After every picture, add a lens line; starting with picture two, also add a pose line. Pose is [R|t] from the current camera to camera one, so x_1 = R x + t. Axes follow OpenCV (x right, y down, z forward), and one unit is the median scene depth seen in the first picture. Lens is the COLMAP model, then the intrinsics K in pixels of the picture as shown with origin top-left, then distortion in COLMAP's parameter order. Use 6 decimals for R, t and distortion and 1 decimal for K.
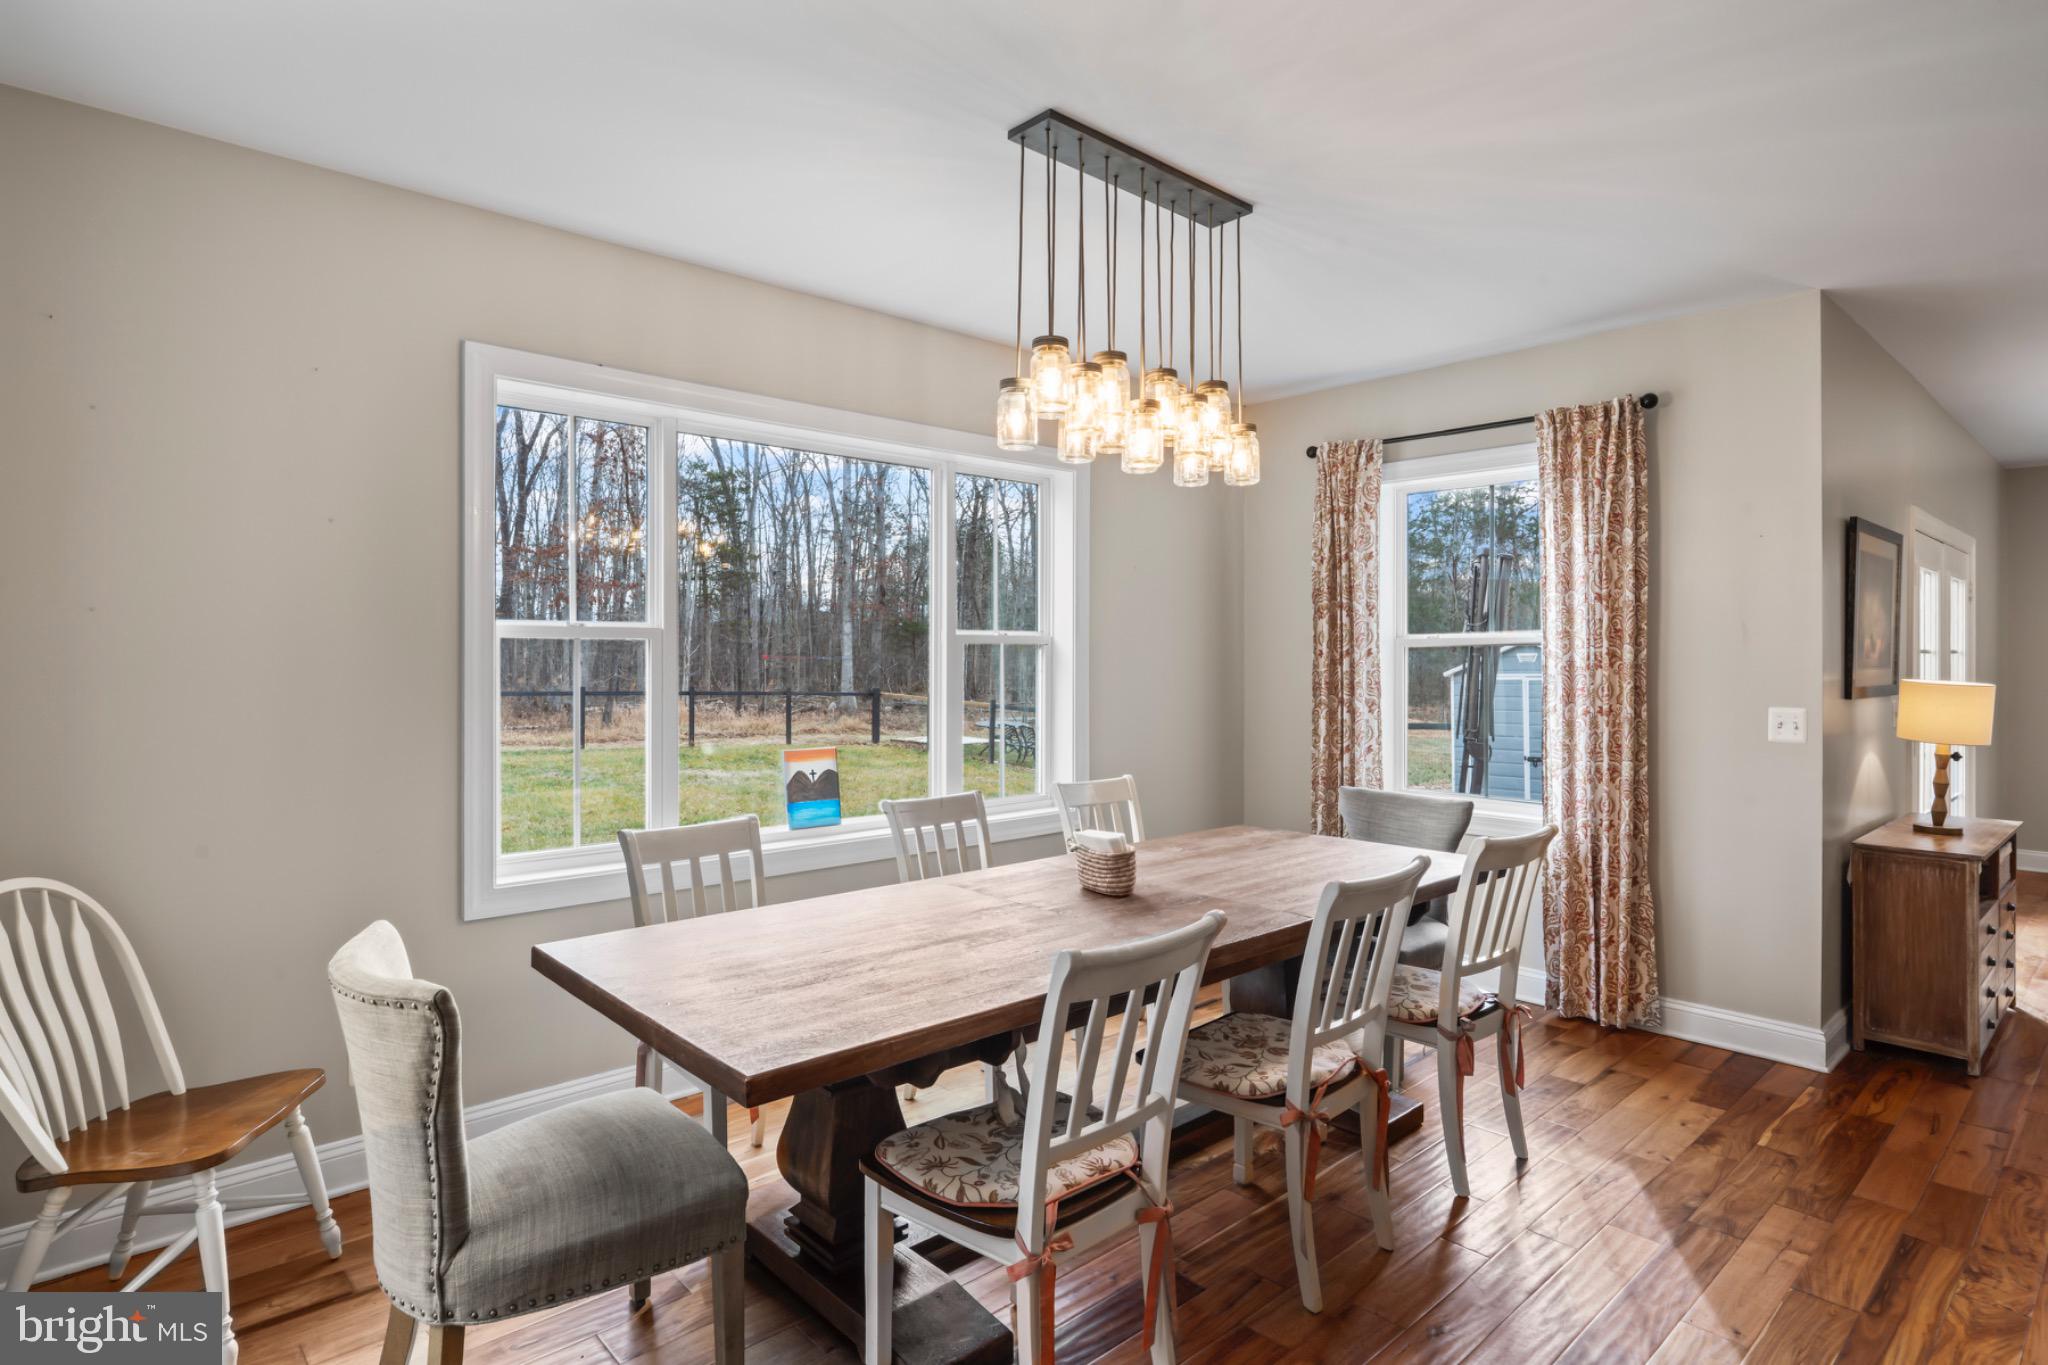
lens RADIAL K [[1090.4, 0, 1012.9], [0, 1090.4, 661.1], [0, 0, 1]] dist [-0.000444, 0.004368]
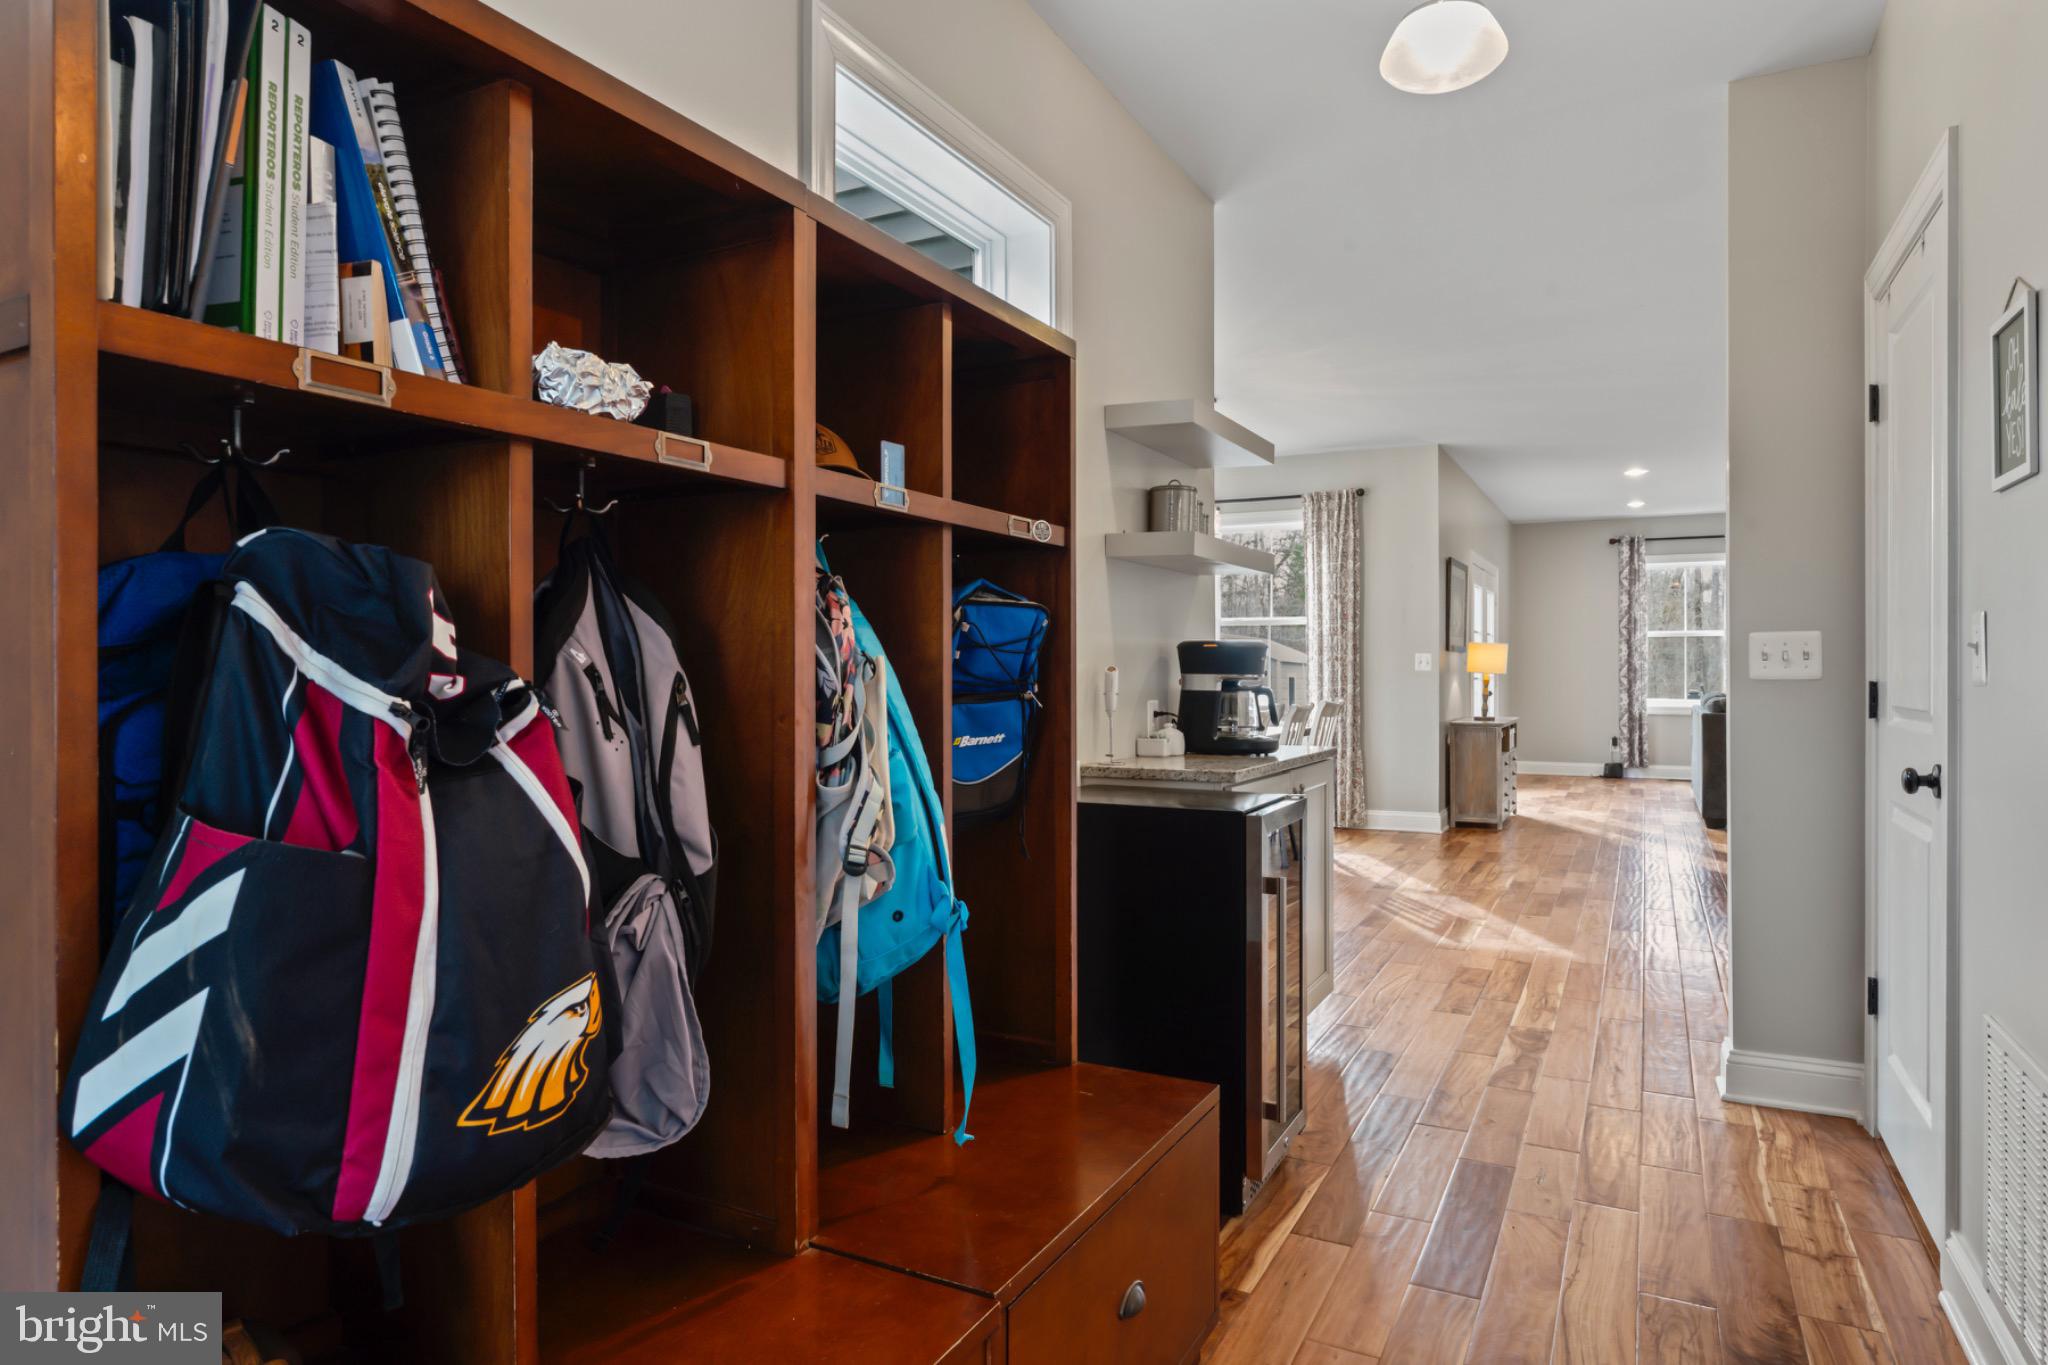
lens RADIAL K [[1239.8, 0, 1014.3], [0, 1239.8, 685.3], [0, 0, 1]] dist [-0.000900, 0.001239]
pose [[0.938580, -0.007849, 0.344973, -0.704119], [0.005196, 0.999949, 0.008615, 0.071271], [-0.345023, -0.006293, 0.938573, -0.787616]]
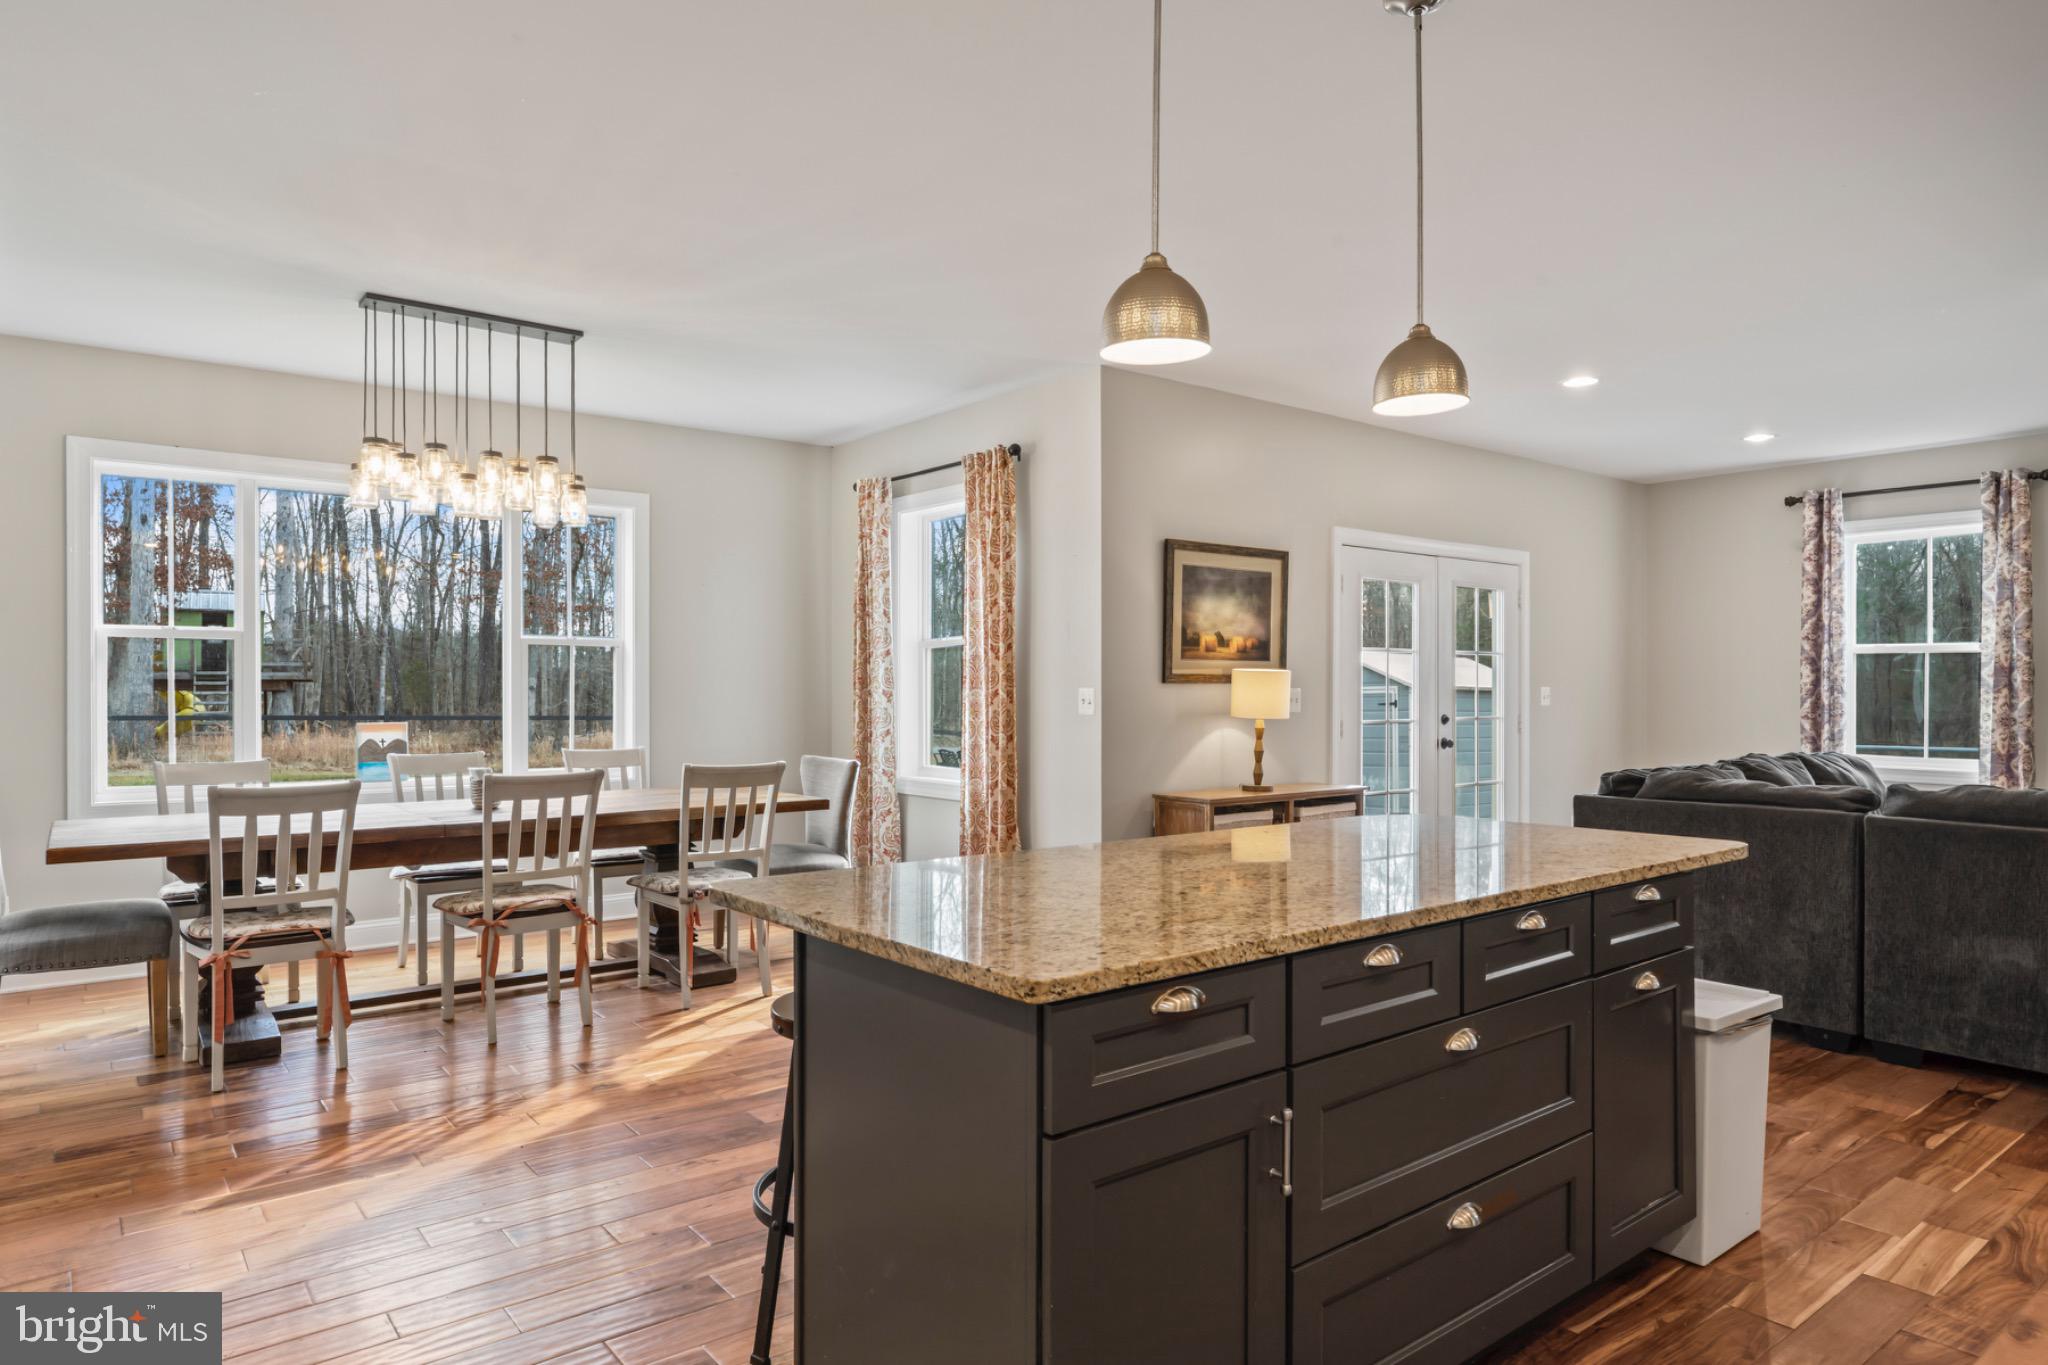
lens RADIAL K [[1239.8, 0, 1004.1], [0, 1239.8, 688.4], [0, 0, 1]] dist [-0.000900, 0.001239]
pose [[0.996919, -0.000678, -0.078430, 0.671219], [0.000757, 0.999999, 0.000974, 0.037707], [0.078429, -0.001030, 0.996919, -0.435931]]
